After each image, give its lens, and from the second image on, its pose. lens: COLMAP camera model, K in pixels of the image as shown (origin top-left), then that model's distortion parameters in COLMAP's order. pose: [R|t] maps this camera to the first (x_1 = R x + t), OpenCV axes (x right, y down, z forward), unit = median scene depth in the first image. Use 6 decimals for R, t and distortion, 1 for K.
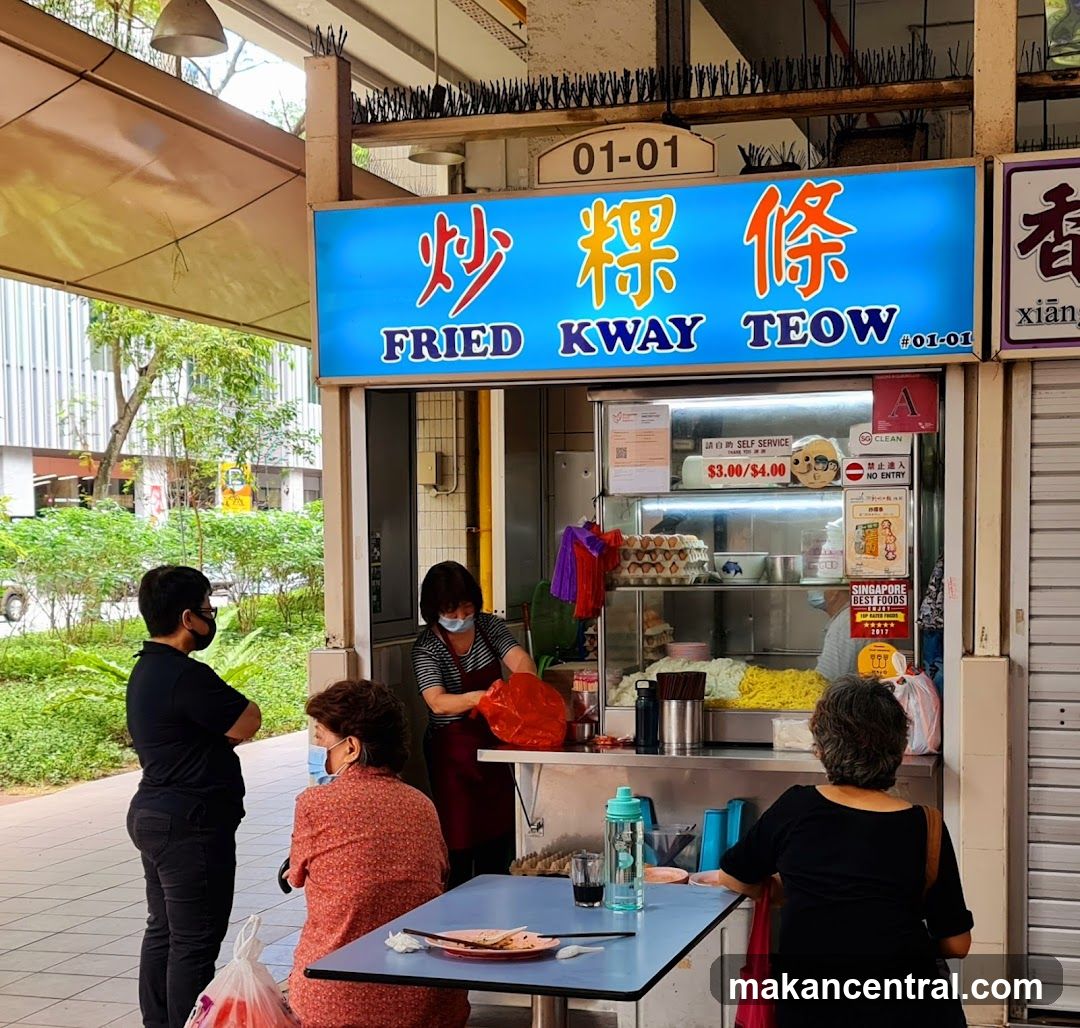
lens RADIAL K [[1781.2, 0, 537.2], [0, 1781.2, 646.3], [0, 0, 1]] dist [0.075244, 0.025461]
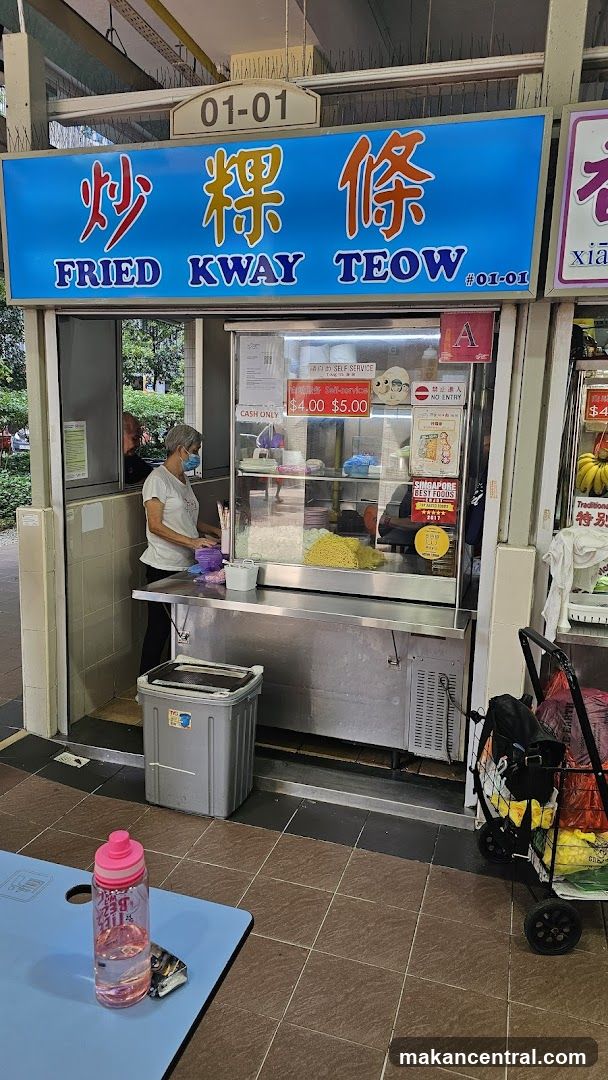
lens RADIAL K [[710.3, 0, 304.0], [0, 710.3, 540.0], [0, 0, 1]] dist [0.066076, -0.054162]
pose [[0.999081, 0.042197, 0.007529, 0.096444], [-0.042747, 0.993812, 0.102524, -0.043026], [-0.003157, -0.102751, 0.994702, 0.494534]]
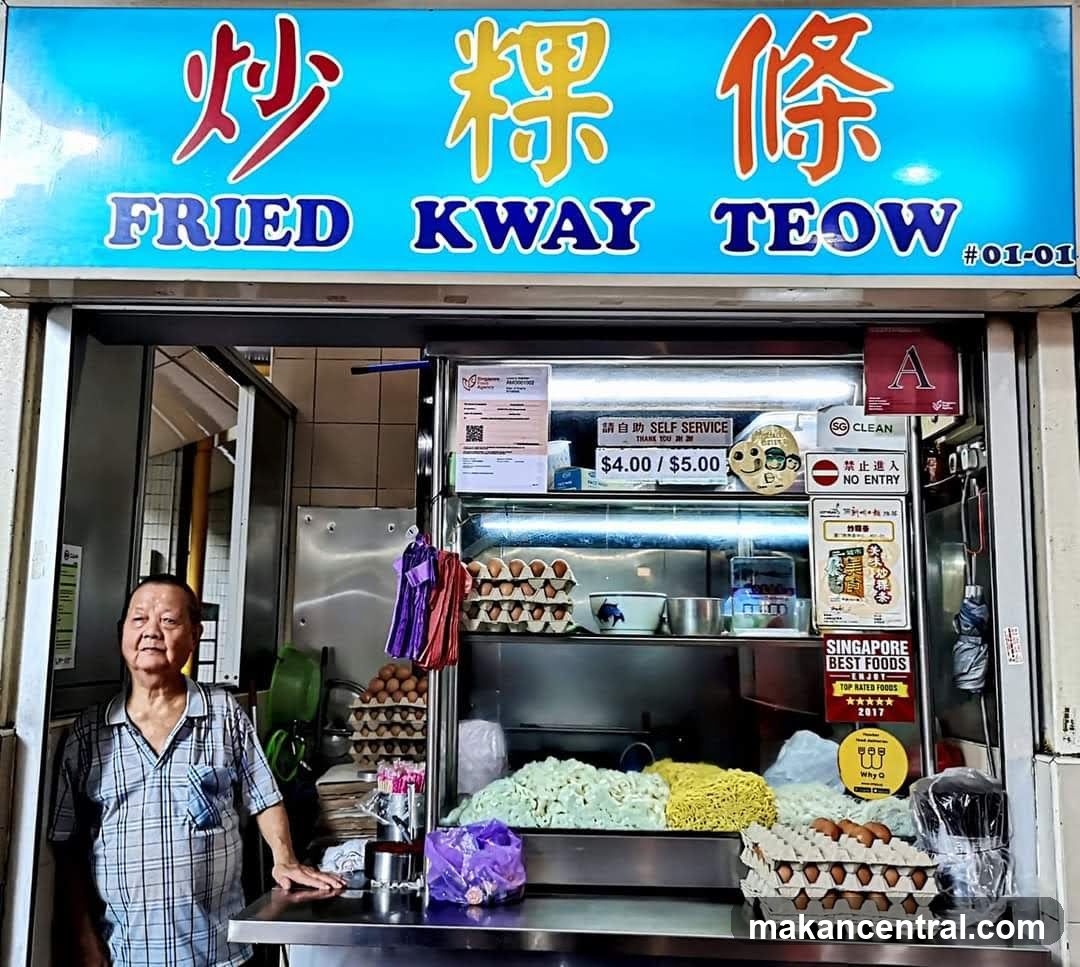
lens RADIAL K [[1068.0, 0, 498.4], [0, 1068.0, 500.4], [0, 0, 1]] dist [0.060182, -0.076843]
pose [[0.962872, 0.063755, 0.262322, -0.051215], [-0.011701, 0.980656, -0.195389, -0.005659], [-0.269705, 0.185065, 0.944992, 0.662896]]
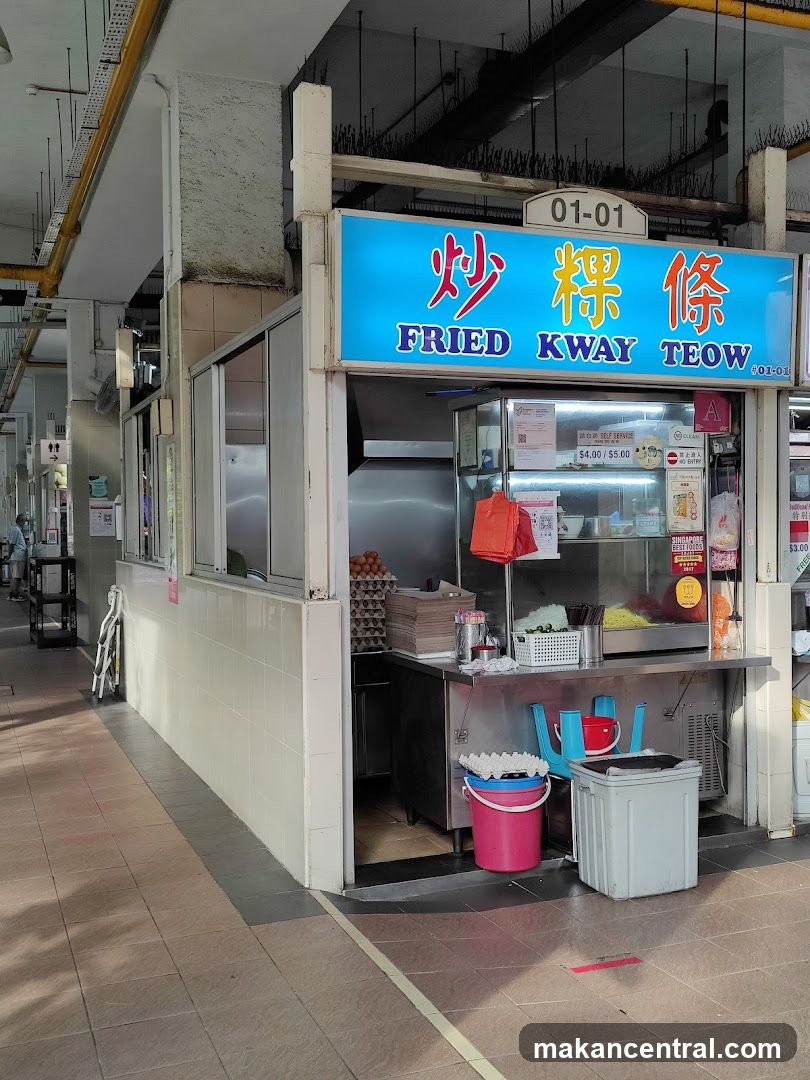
lens RADIAL K [[1130.0, 0, 405.0], [0, 1130.0, 540.0], [0, 0, 1]] dist [0.000908, 0.031672]
pose [[0.772730, -0.010914, 0.634641, -0.577791], [0.042723, 0.998479, -0.034848, -0.010006], [-0.633295, 0.054042, 0.772021, 0.449909]]
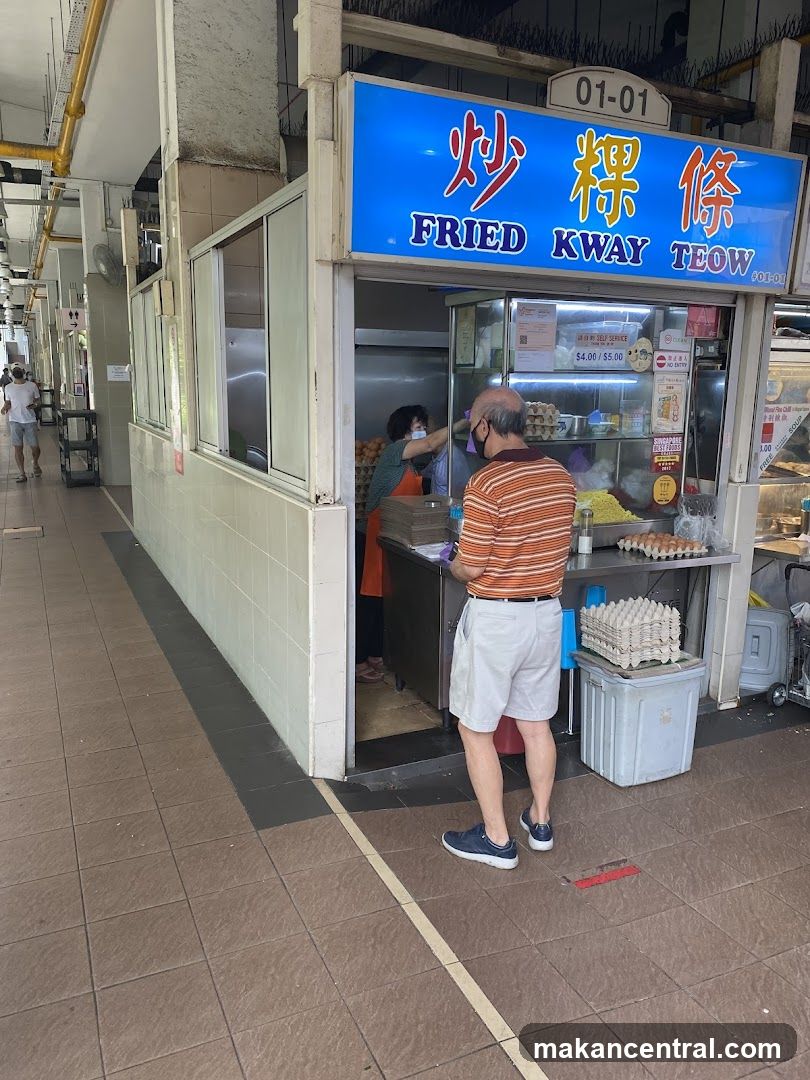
lens RADIAL K [[838.5, 0, 411.7], [0, 838.5, 549.8], [0, 0, 1]] dist [0.004838, -0.004933]
pose [[0.733310, -0.118253, 0.669532, -0.471596], [0.017625, 0.987734, 0.155150, -0.056162], [-0.679666, -0.101972, 0.726399, 0.632870]]
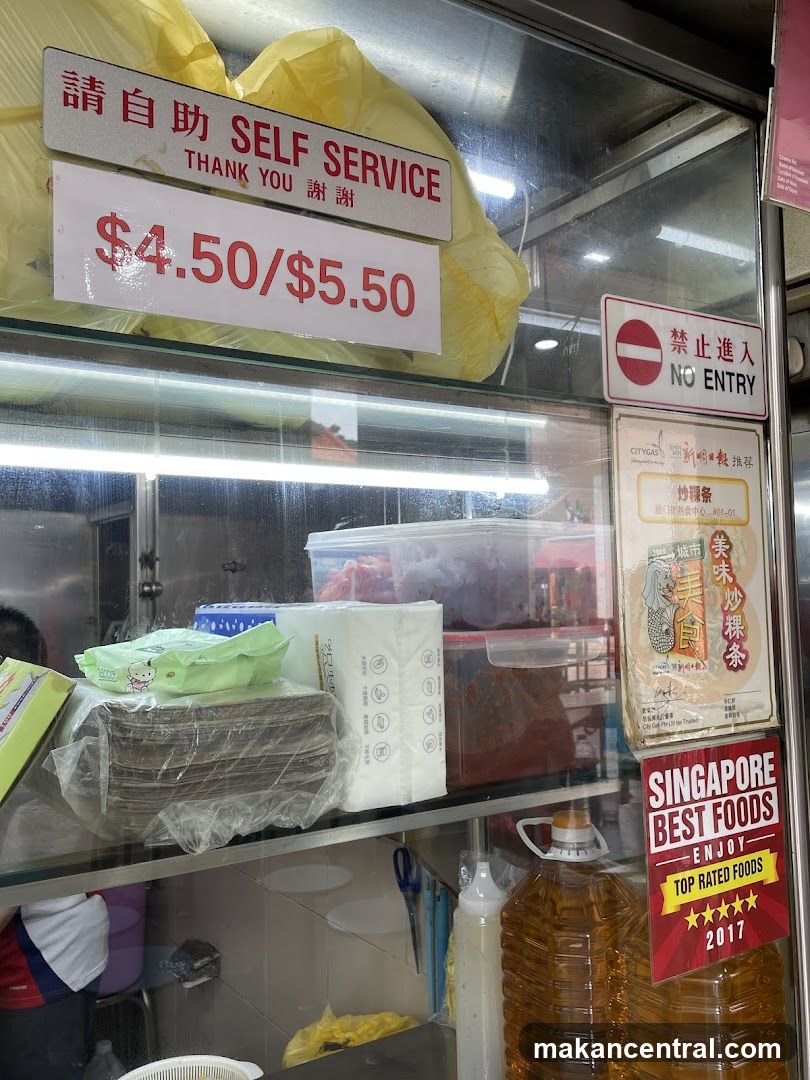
lens RADIAL K [[933.4, 0, 405.0], [0, 933.4, 540.0], [0, 0, 1]] dist [0.090057, -0.094032]
pose [[0.630664, 0.040040, 0.775022, 0.045845], [0.056575, 0.993639, -0.097371, -0.058549], [-0.773991, 0.105256, 0.624387, 0.963415]]
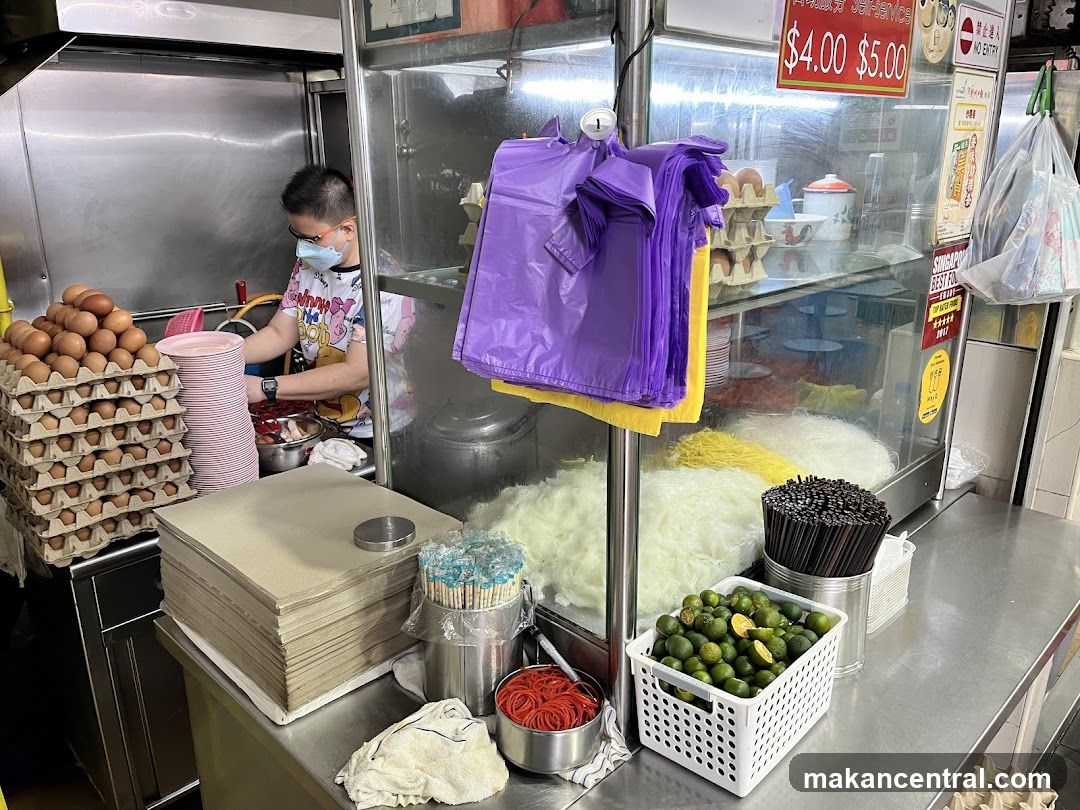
lens RADIAL K [[838.5, 0, 540.0], [0, 838.5, 405.0], [0, 0, 1]] dist [0.004838, -0.004933]
pose [[0.452232, -0.254076, 0.854946, -0.115906], [0.047828, 0.964095, 0.261214, -0.065620], [-0.890617, -0.077238, 0.448147, 1.016754]]
